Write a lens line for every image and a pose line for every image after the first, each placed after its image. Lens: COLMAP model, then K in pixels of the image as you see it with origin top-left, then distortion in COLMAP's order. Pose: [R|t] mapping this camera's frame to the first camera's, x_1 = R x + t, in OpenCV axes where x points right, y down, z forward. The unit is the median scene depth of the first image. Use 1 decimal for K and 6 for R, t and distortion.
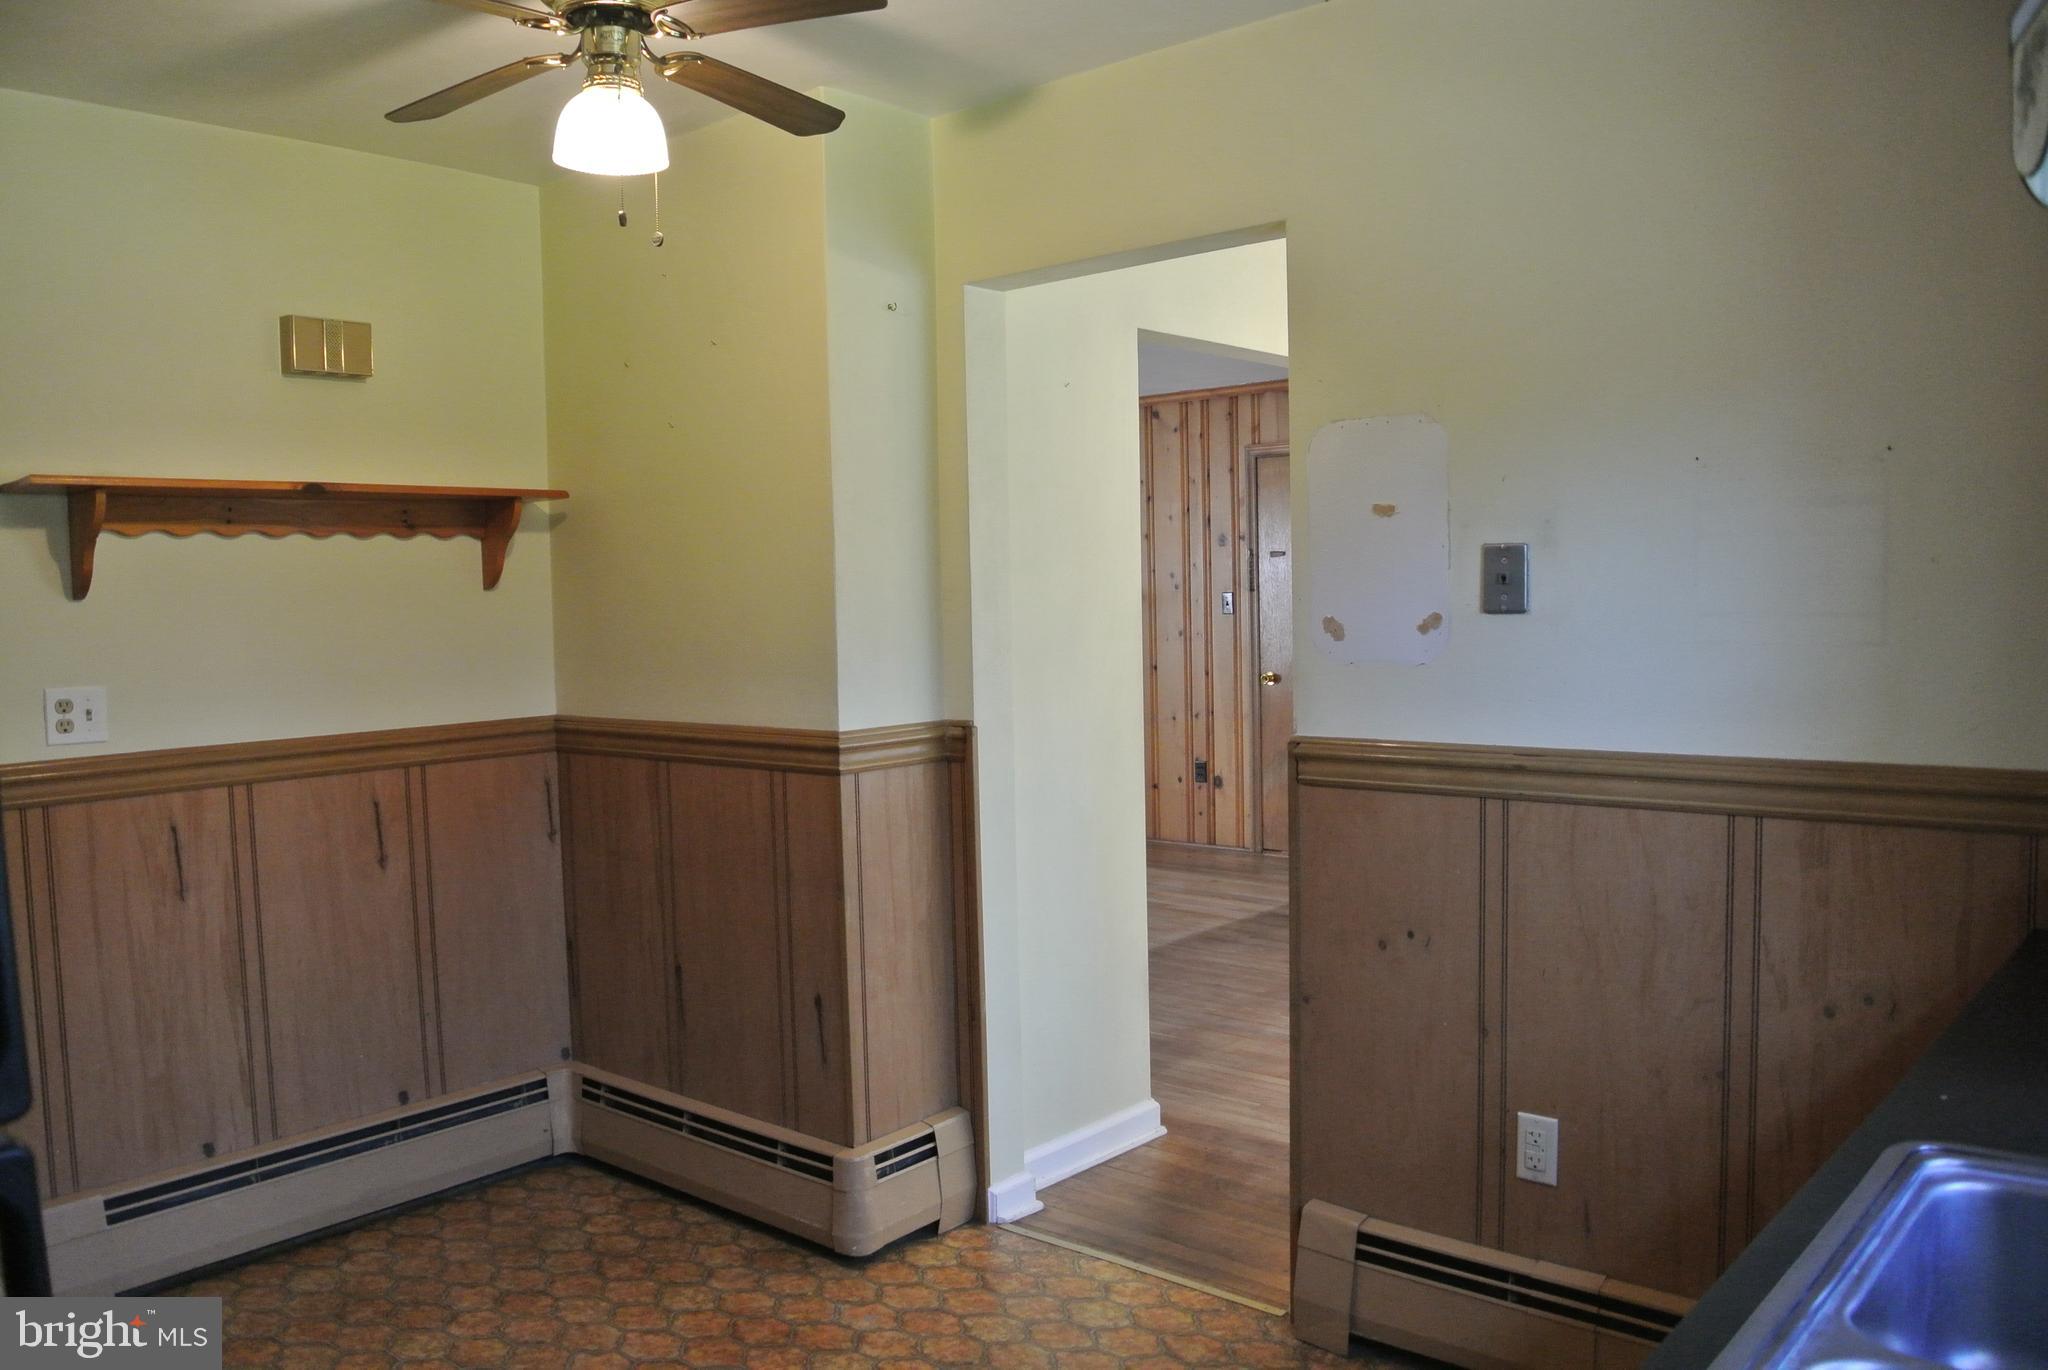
lens RADIAL K [[1575.5, 0, 1023.7], [0, 1575.5, 695.6], [0, 0, 1]] dist [-0.002585, -0.000129]
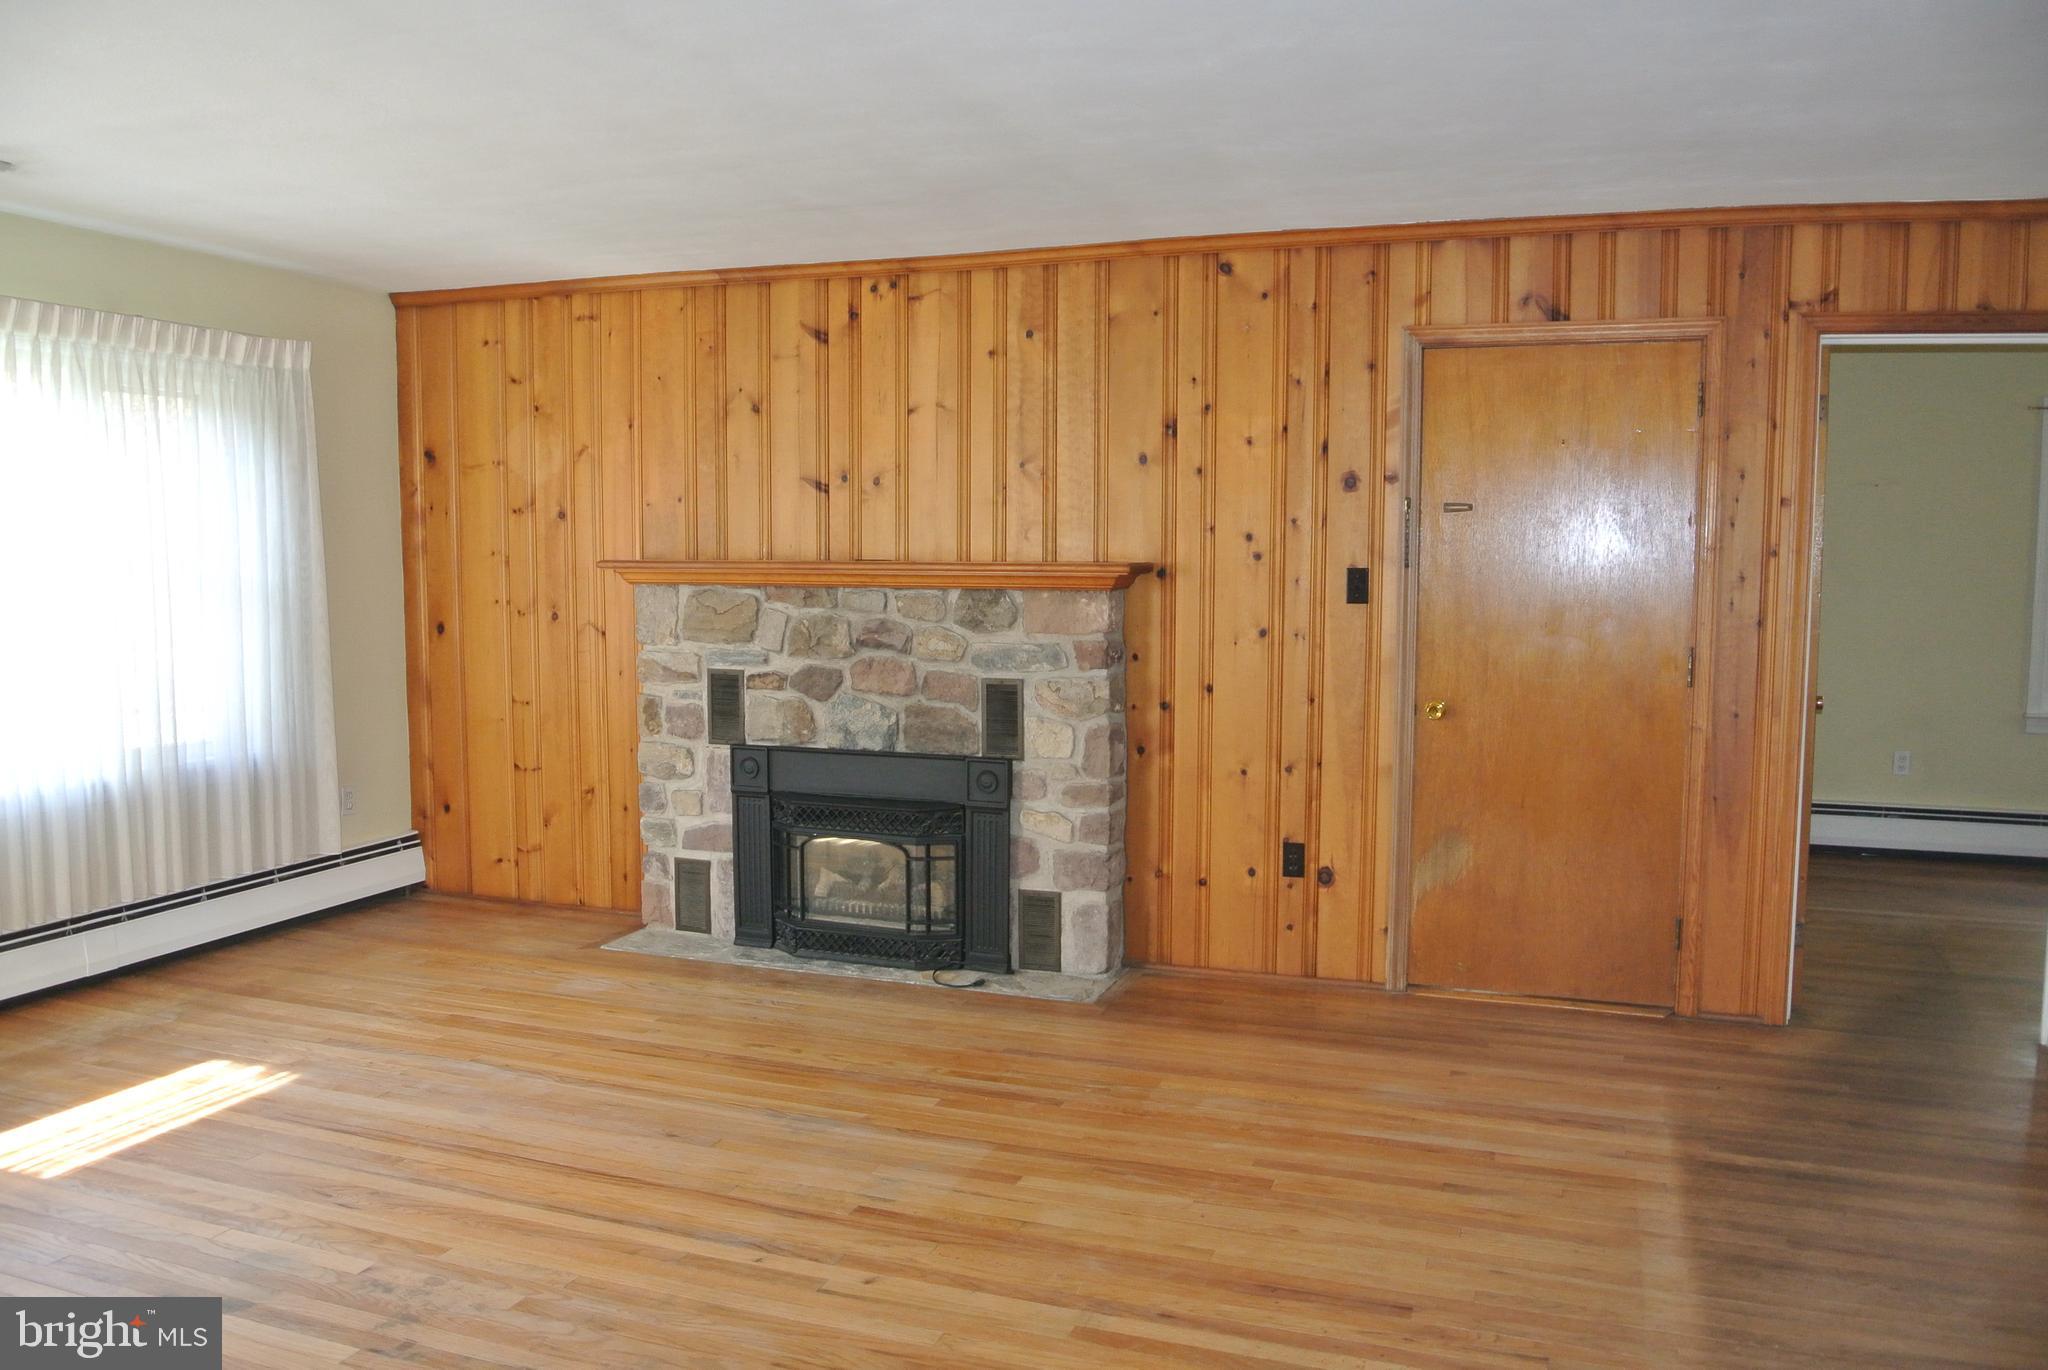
lens RADIAL K [[1575.5, 0, 1028.3], [0, 1575.5, 675.2], [0, 0, 1]] dist [-0.002585, -0.000129]
pose [[0.935616, -0.000036, 0.353020, -0.201104], [-0.004638, 0.999912, 0.012394, -0.030745], [-0.352990, -0.013233, 0.935534, 0.468752]]
